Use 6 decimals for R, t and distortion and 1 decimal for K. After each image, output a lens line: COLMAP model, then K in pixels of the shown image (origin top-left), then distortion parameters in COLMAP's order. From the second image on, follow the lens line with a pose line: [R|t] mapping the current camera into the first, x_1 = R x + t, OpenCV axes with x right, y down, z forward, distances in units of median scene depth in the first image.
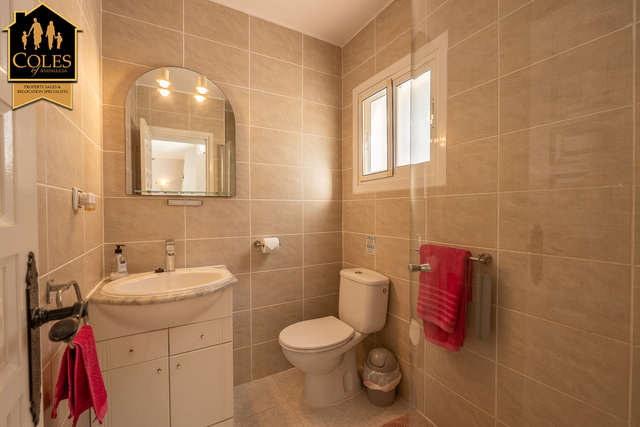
lens RADIAL K [[271.2, 0, 319.2], [0, 271.2, 213.5], [0, 0, 1]] dist [-0.004299, -0.000524]
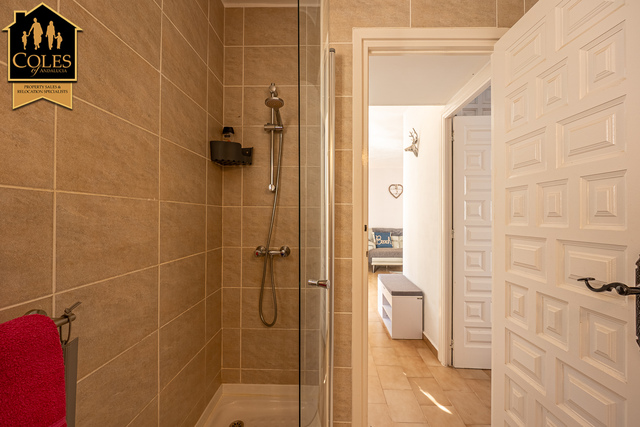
lens RADIAL K [[271.2, 0, 319.4], [0, 271.2, 213.9], [0, 0, 1]] dist [-0.004299, -0.000524]
pose [[-0.851308, 0.006718, 0.524624, -0.095245], [0.007243, 0.999973, -0.001052, -0.027142], [-0.524617, 0.002904, -0.851333, 1.265204]]
